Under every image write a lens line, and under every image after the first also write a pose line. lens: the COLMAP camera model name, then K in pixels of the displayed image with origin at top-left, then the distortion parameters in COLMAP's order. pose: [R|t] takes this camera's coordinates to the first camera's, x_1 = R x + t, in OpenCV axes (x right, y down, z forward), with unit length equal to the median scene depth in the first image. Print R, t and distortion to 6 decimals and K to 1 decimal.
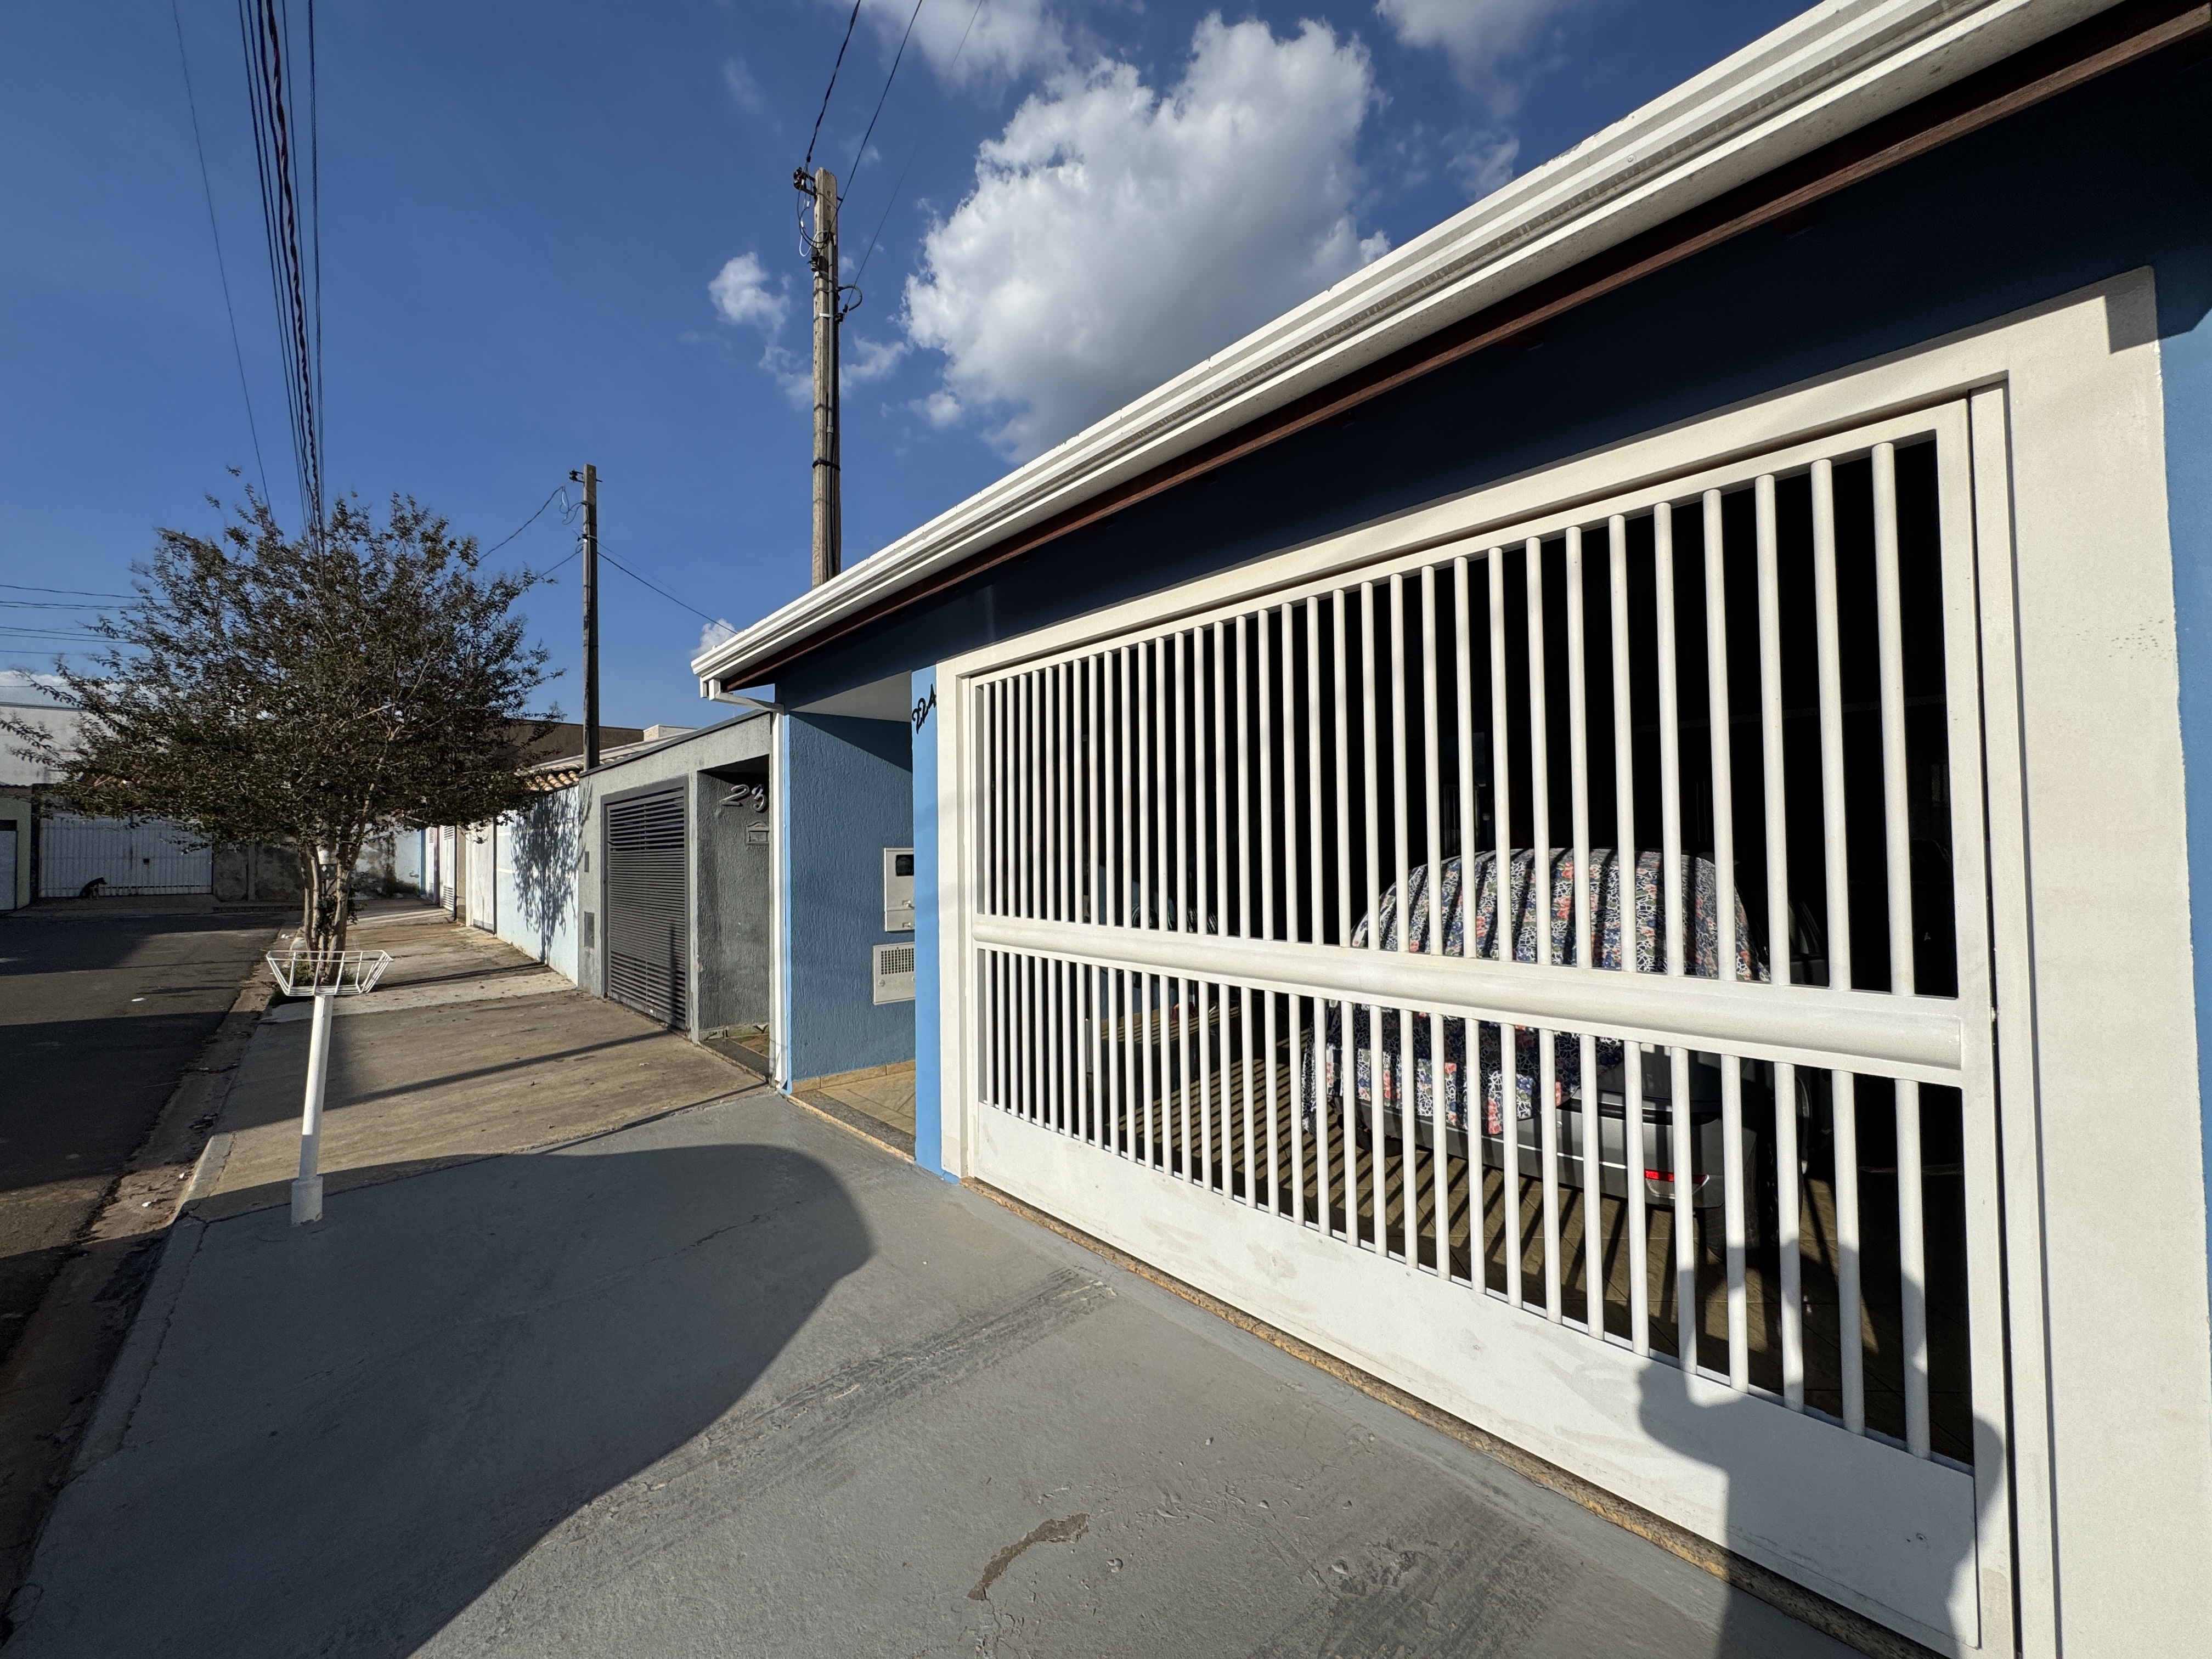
lens RADIAL K [[882.5, 0, 1108.1], [0, 882.5, 832.8], [0, 0, 1]] dist [-0.009631, 0.001533]
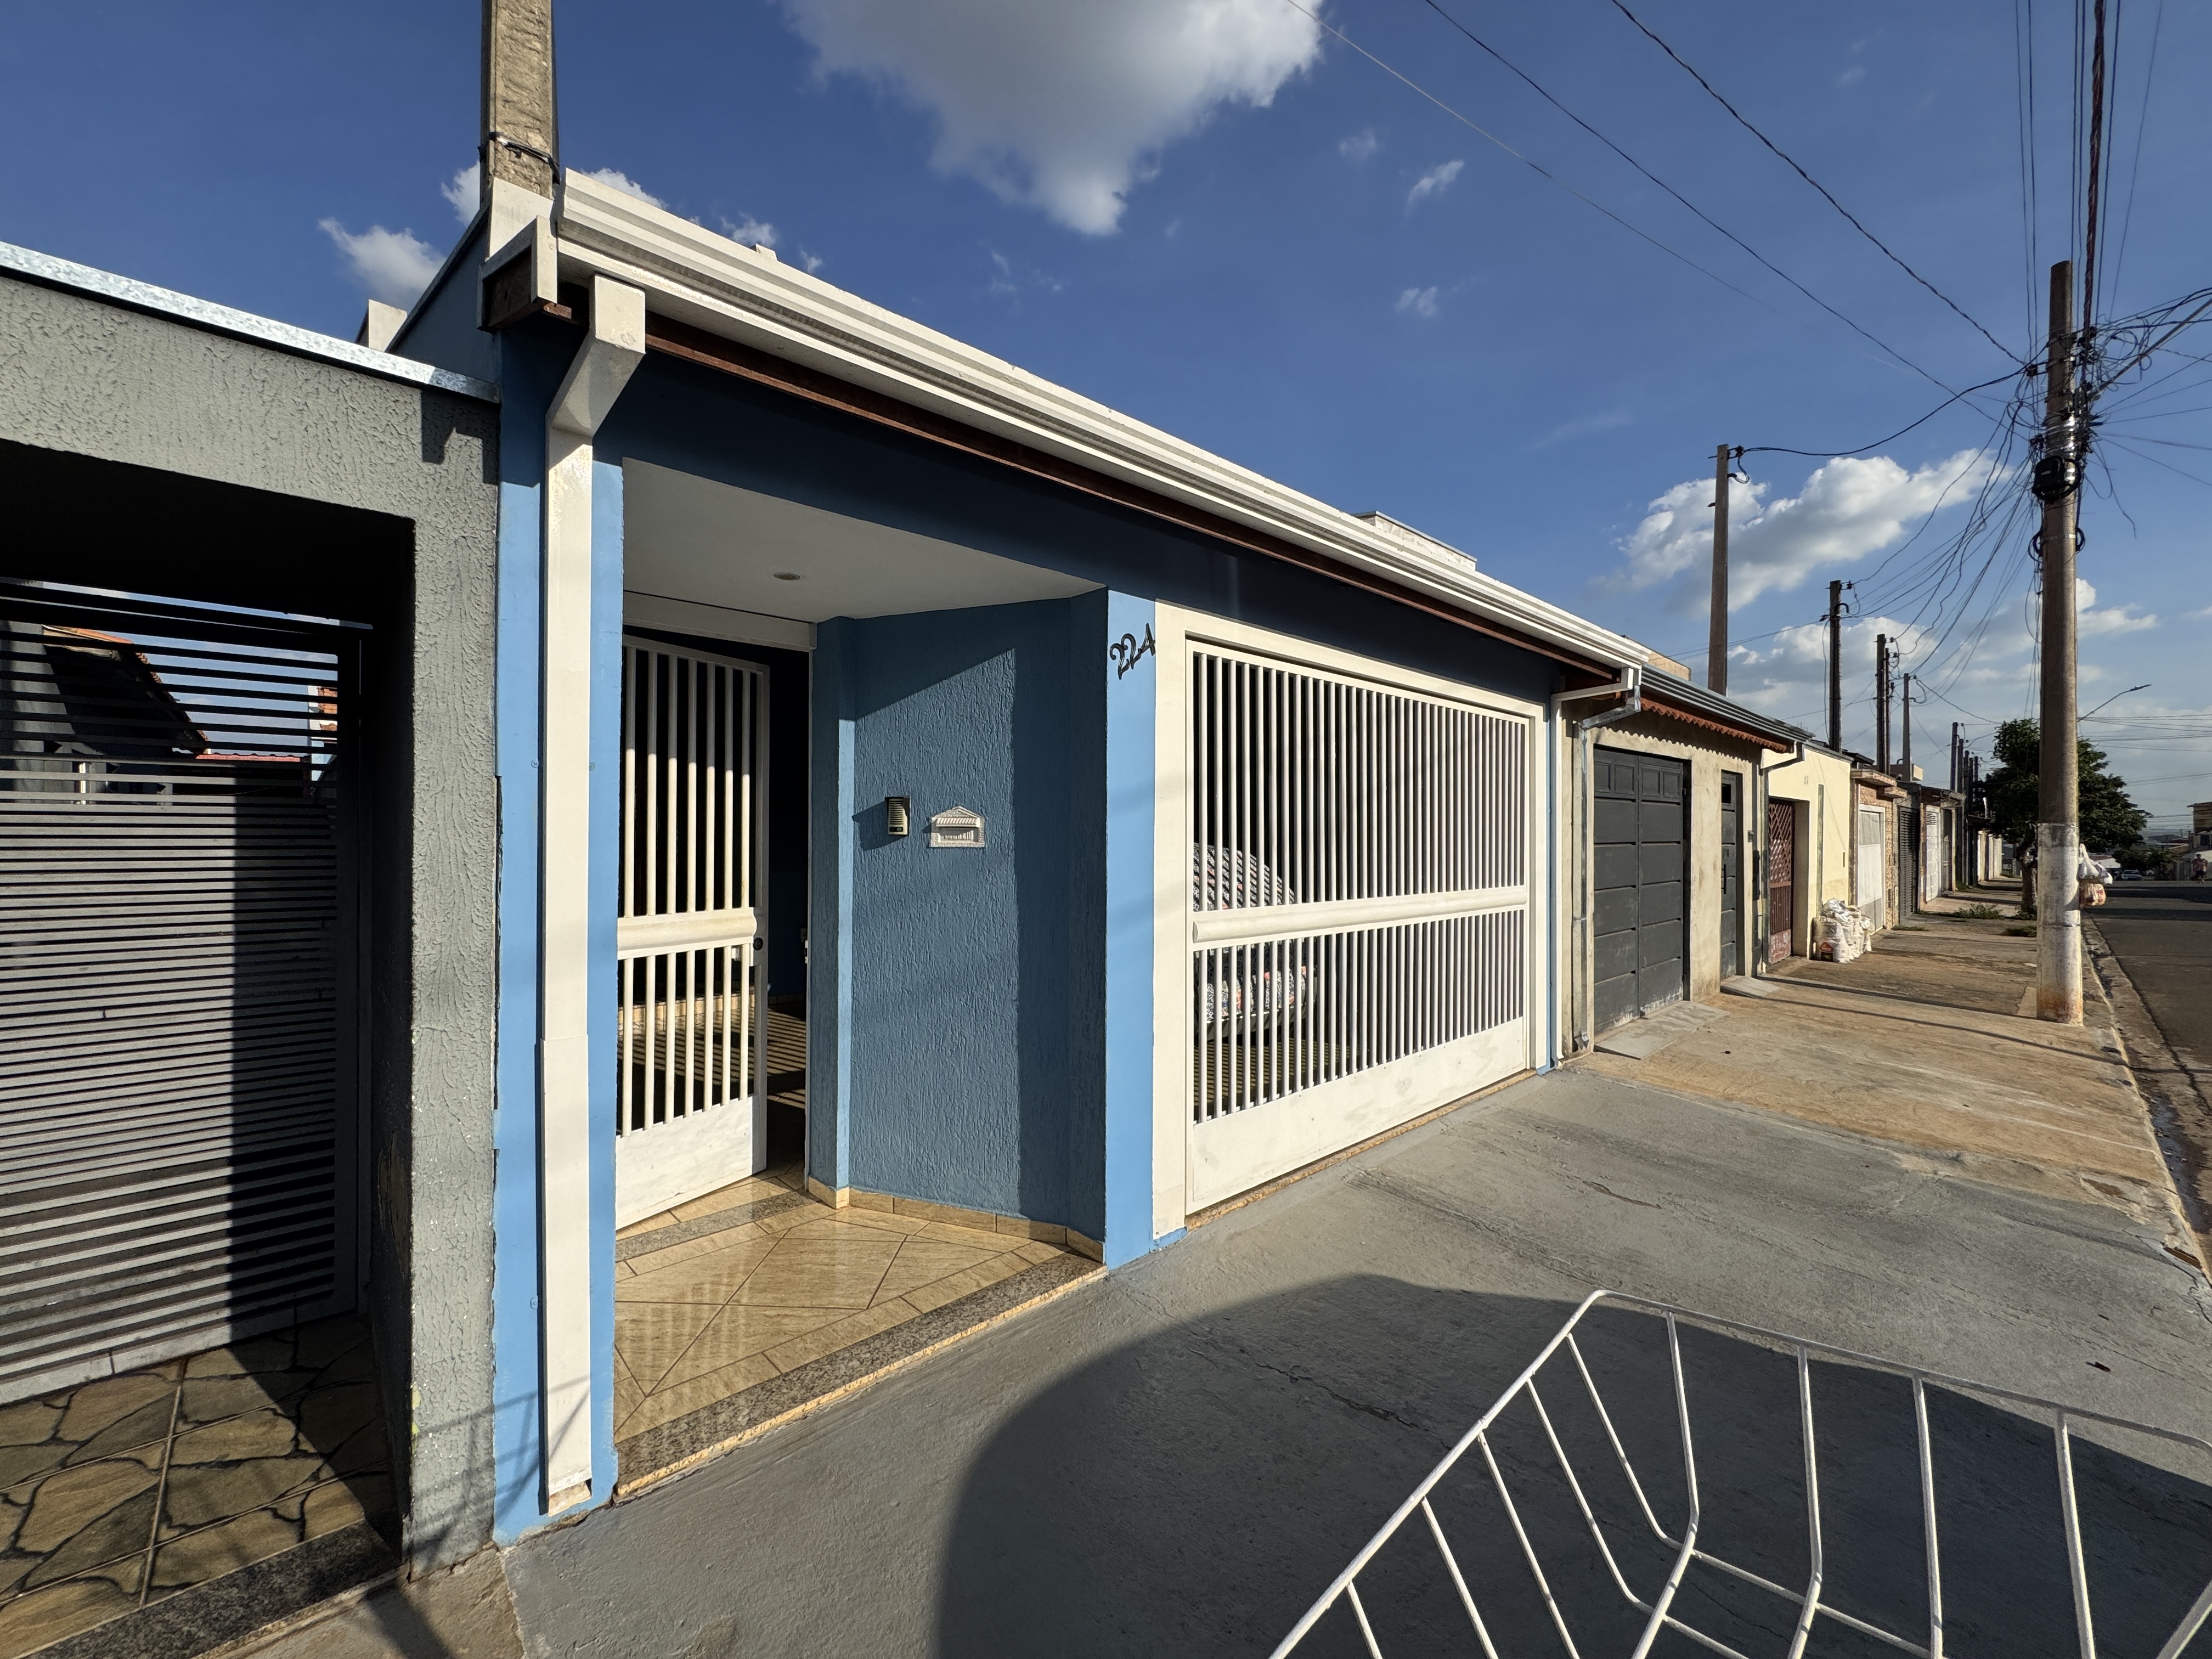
lens RADIAL K [[882.5, 0, 1108.4], [0, 882.5, 823.6], [0, 0, 1]] dist [-0.009631, 0.001533]
pose [[-0.032460, 0.024914, 0.999162, -0.944824], [-0.023944, 0.999383, -0.025697, 0.026973], [-0.999186, -0.024758, -0.031844, 1.028197]]
